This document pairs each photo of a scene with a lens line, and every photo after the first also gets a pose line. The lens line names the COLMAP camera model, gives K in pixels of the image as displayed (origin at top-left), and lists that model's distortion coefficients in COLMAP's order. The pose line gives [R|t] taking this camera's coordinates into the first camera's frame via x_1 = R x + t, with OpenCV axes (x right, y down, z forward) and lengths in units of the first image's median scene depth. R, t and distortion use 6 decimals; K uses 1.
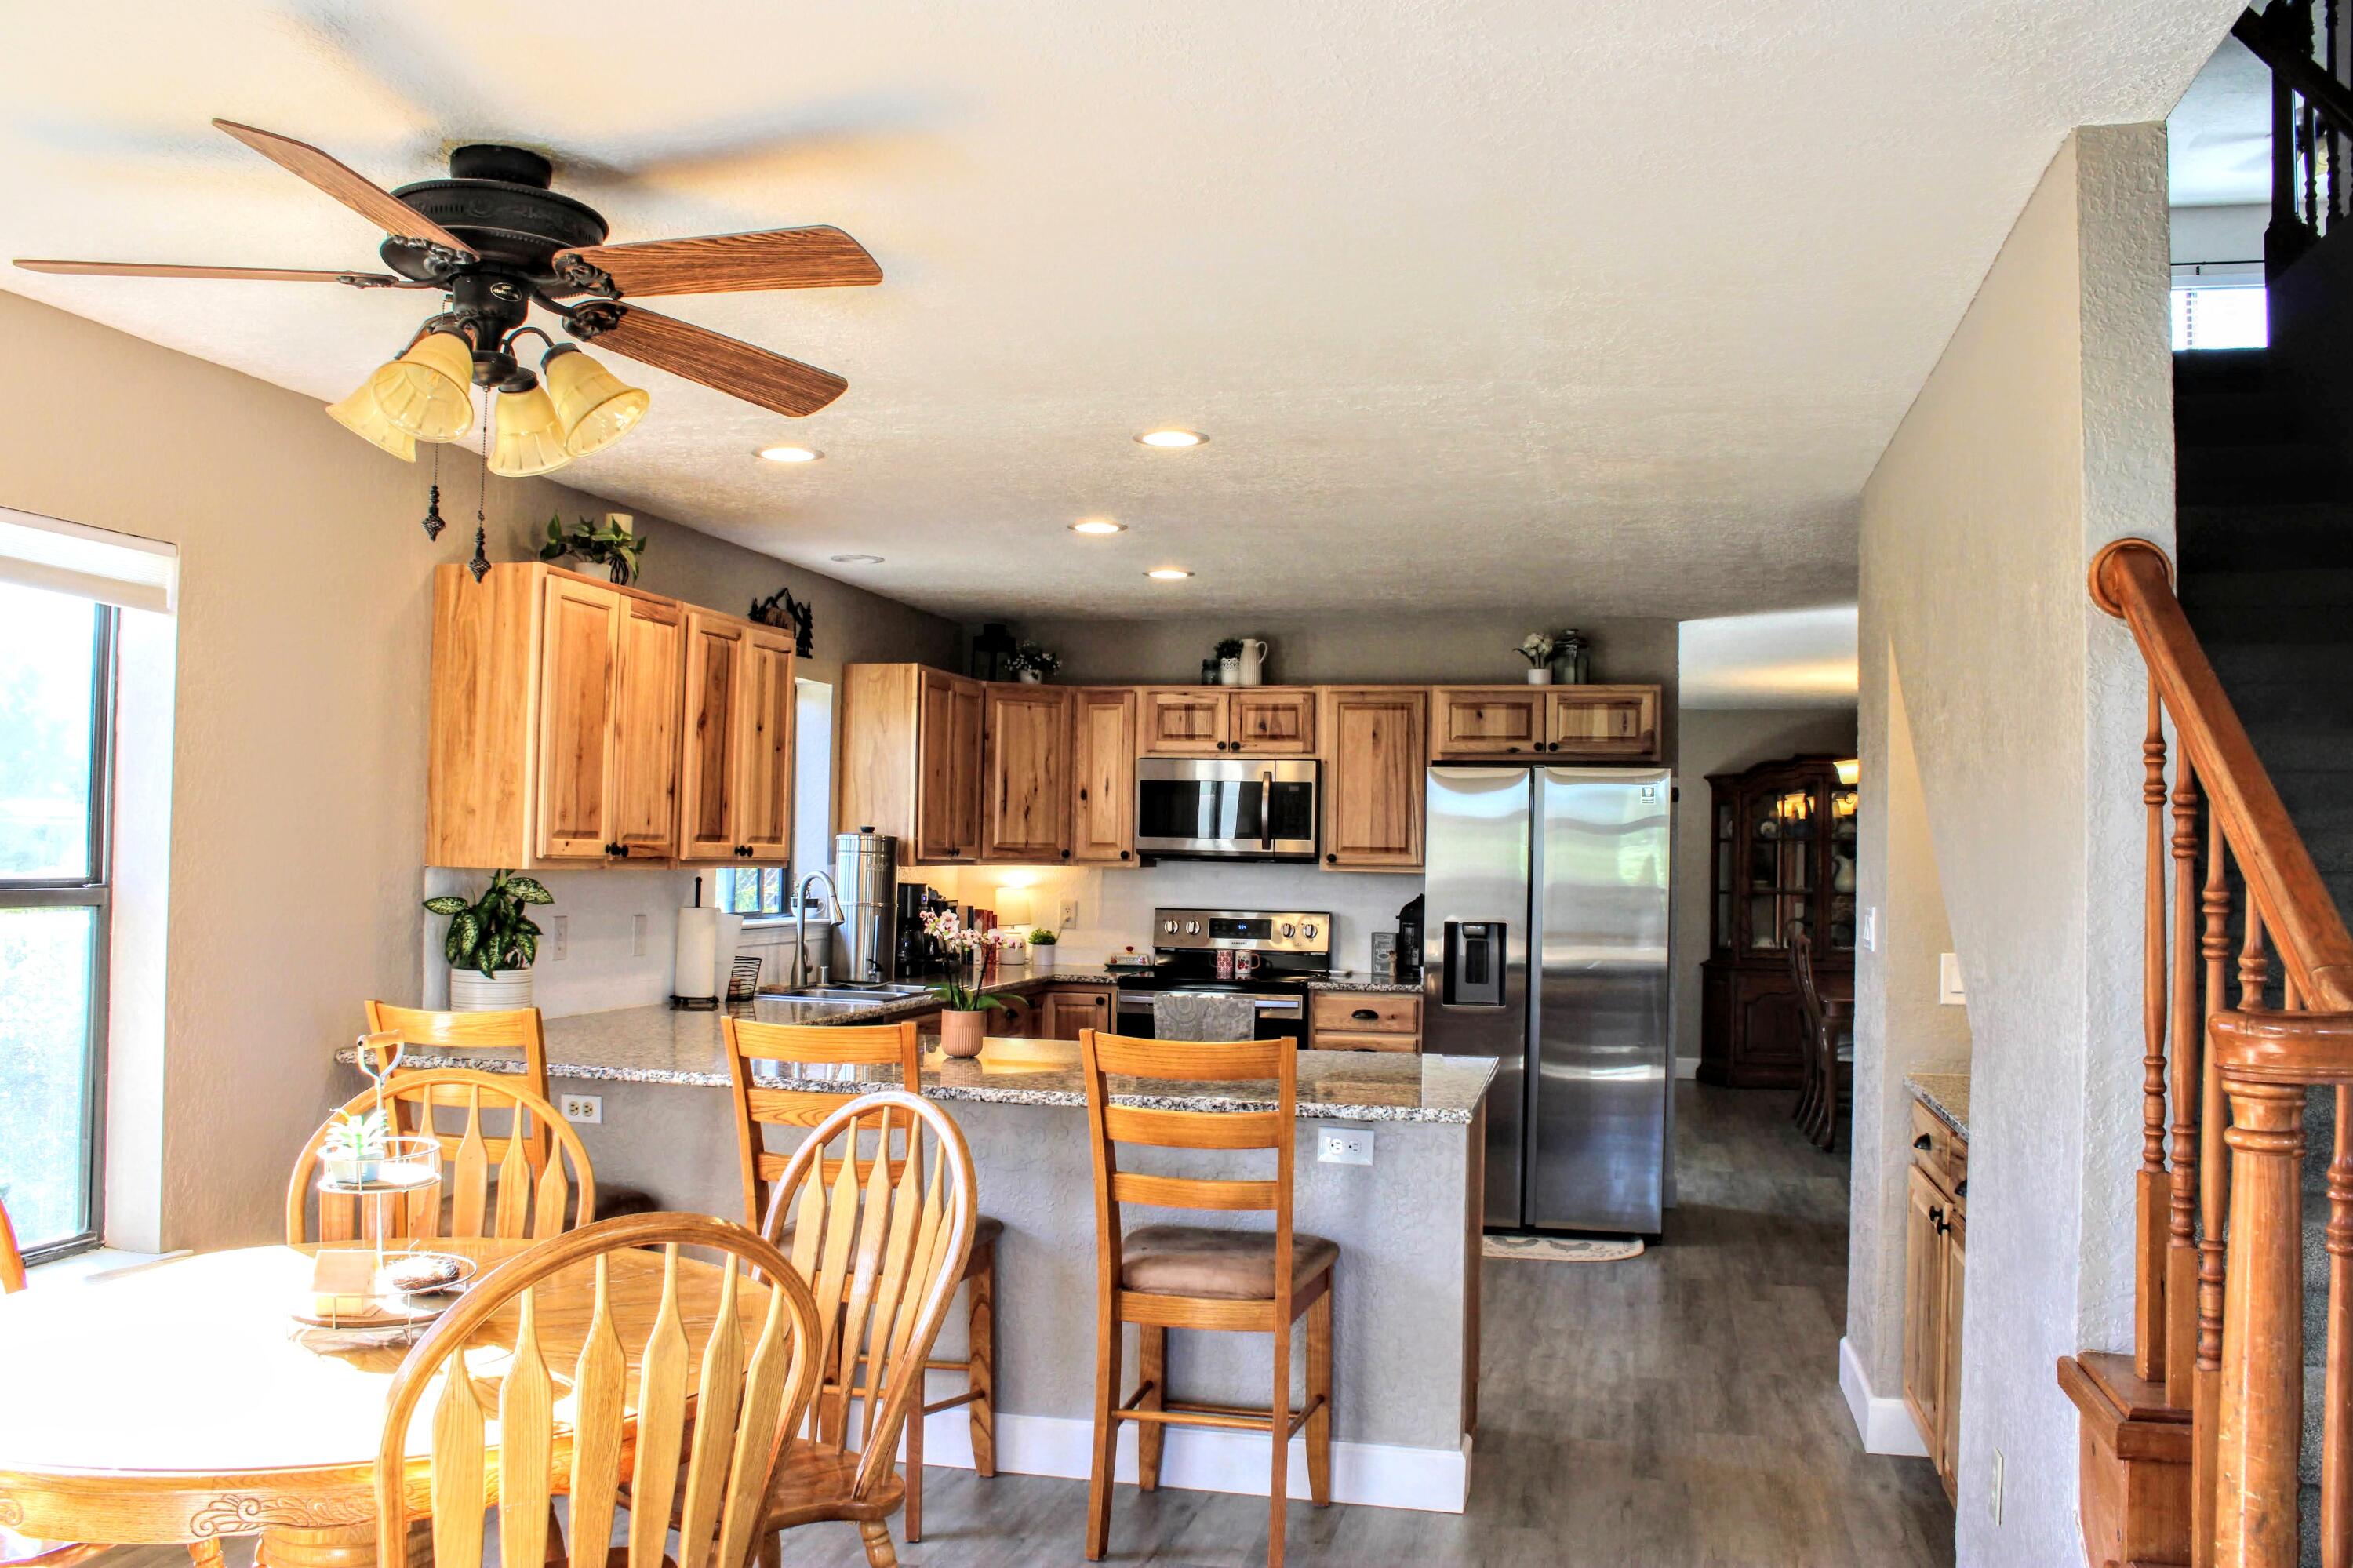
lens RADIAL K [[2018.5, 0, 1175.6], [0, 2018.5, 785.7], [0, 0, 1]] dist [-0.122873, 0.098708]
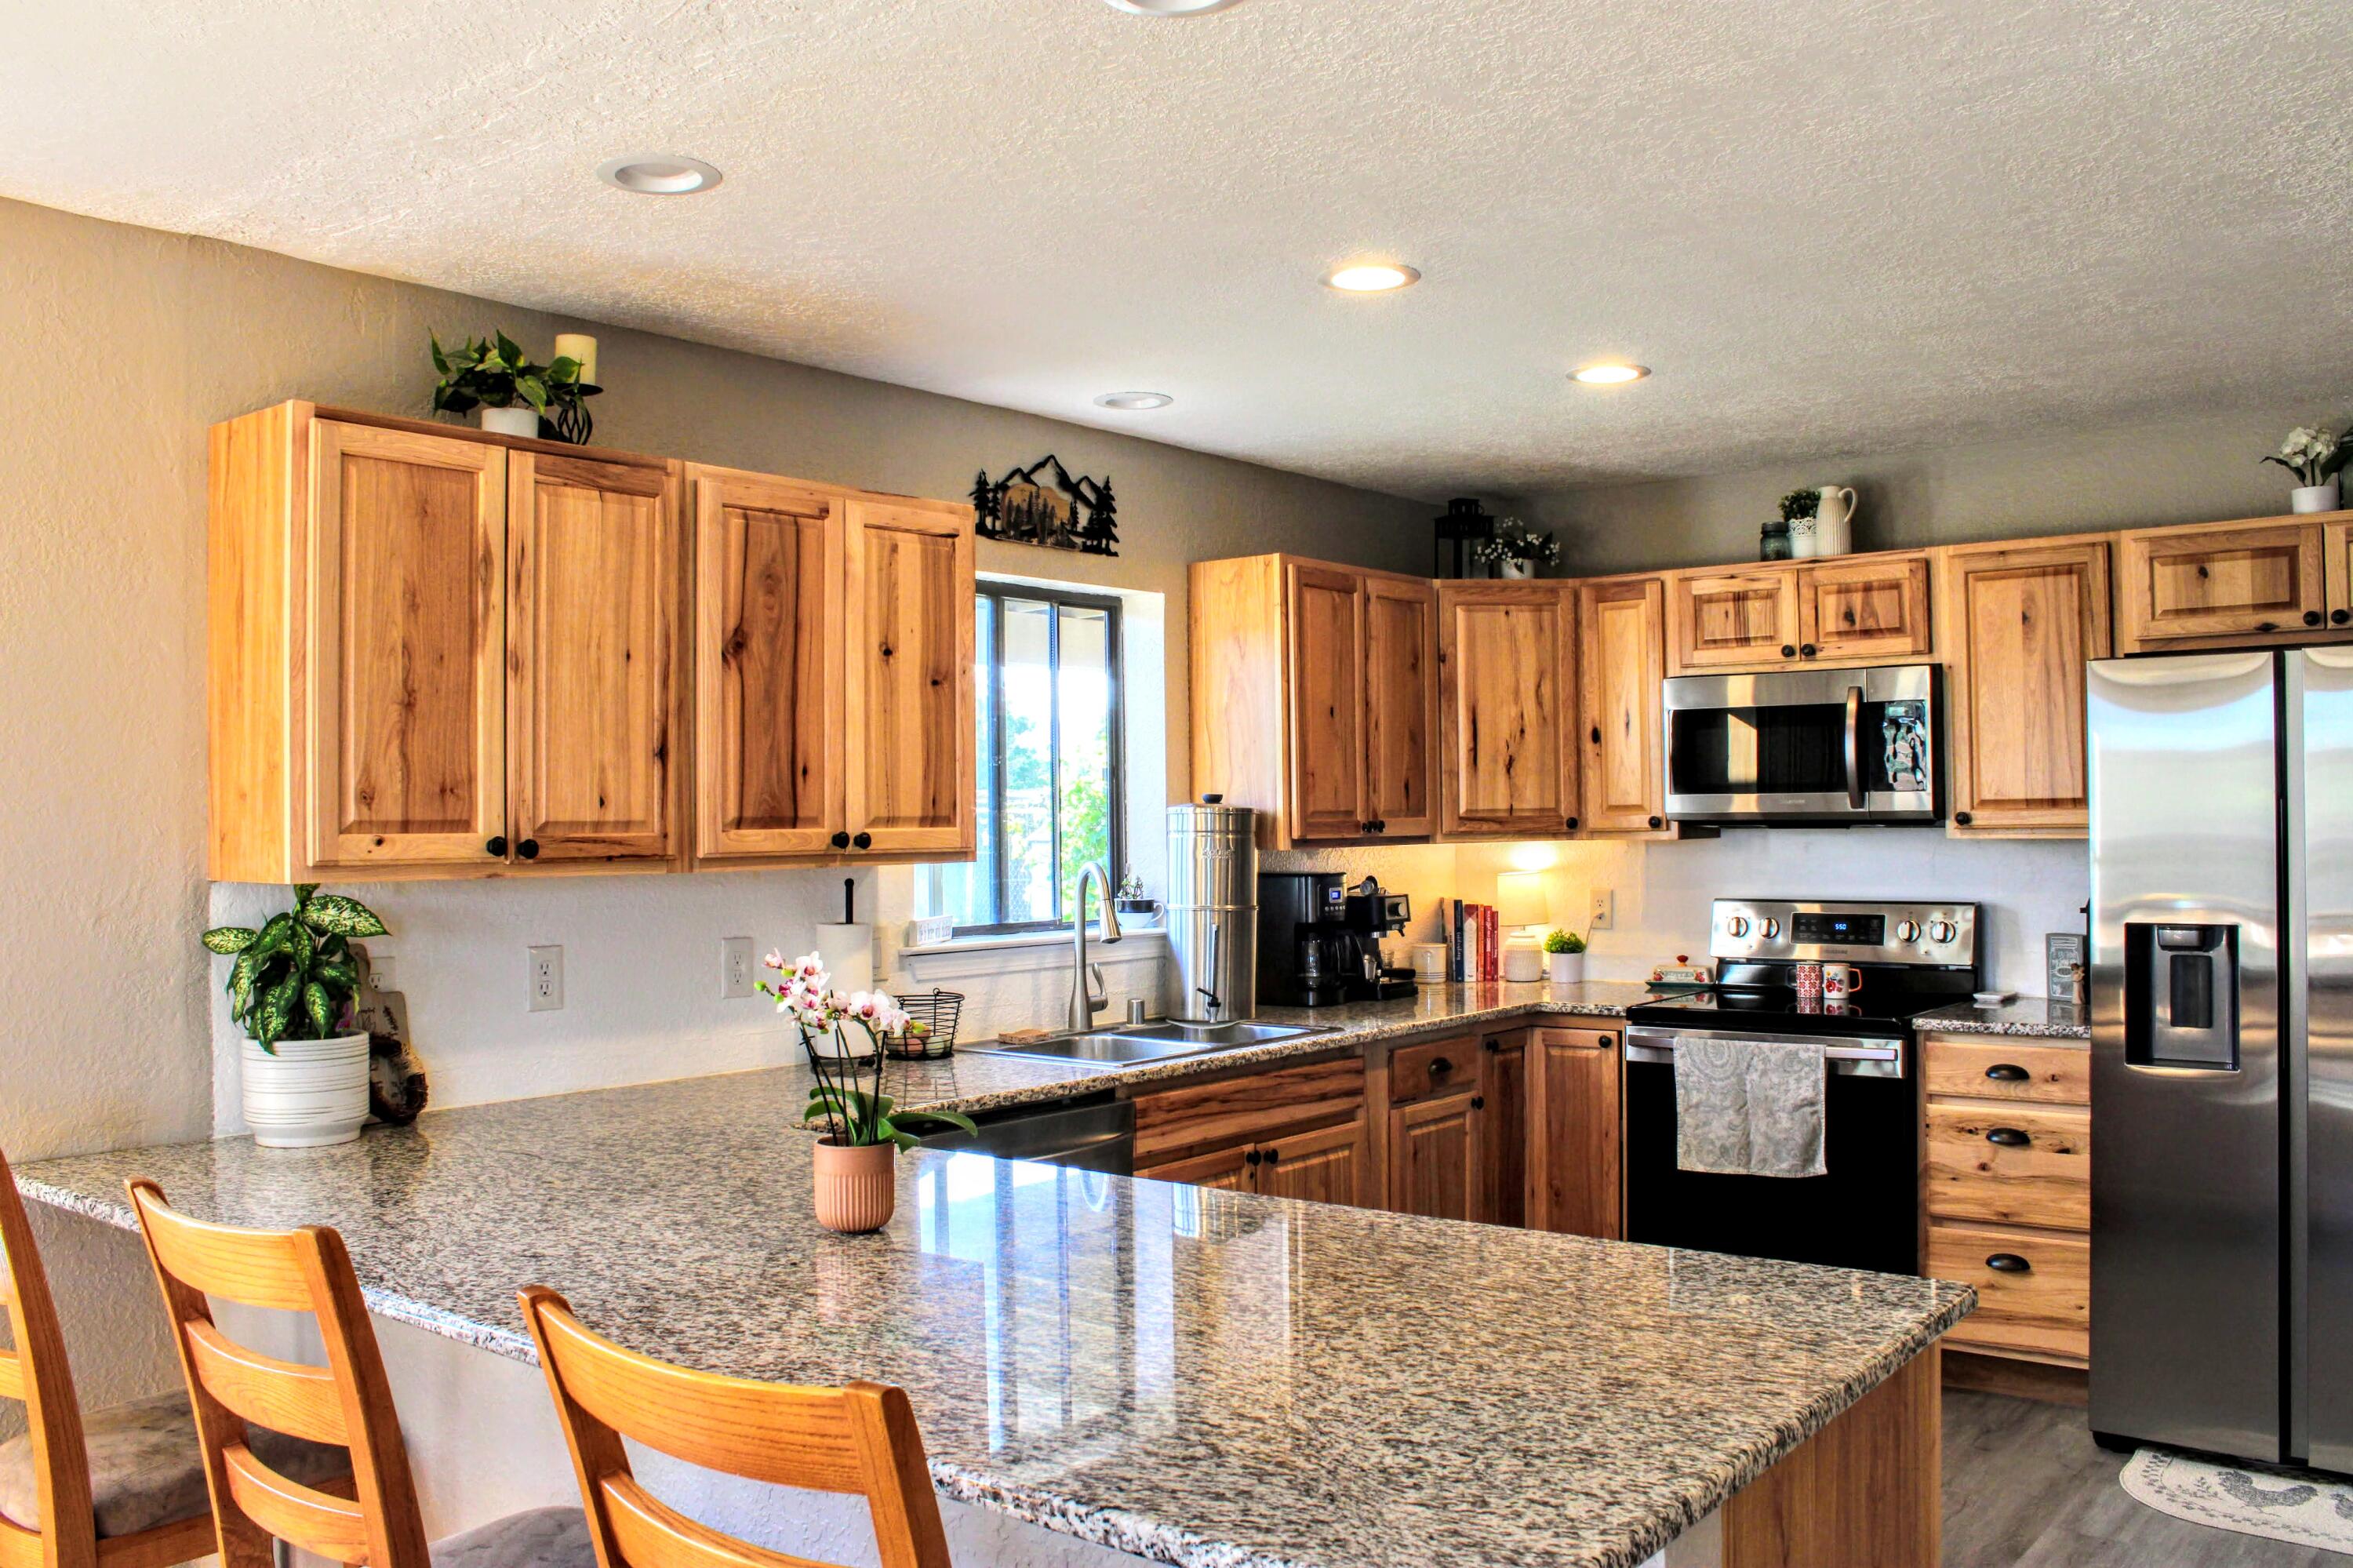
lens RADIAL K [[2018.5, 0, 1163.7], [0, 2018.5, 781.6], [0, 0, 1]] dist [-0.122873, 0.098708]
pose [[0.903876, -0.035816, -0.426293, 0.116807], [0.042067, 0.999101, 0.005254, 0.010720], [0.425722, -0.022682, 0.904570, 0.335695]]
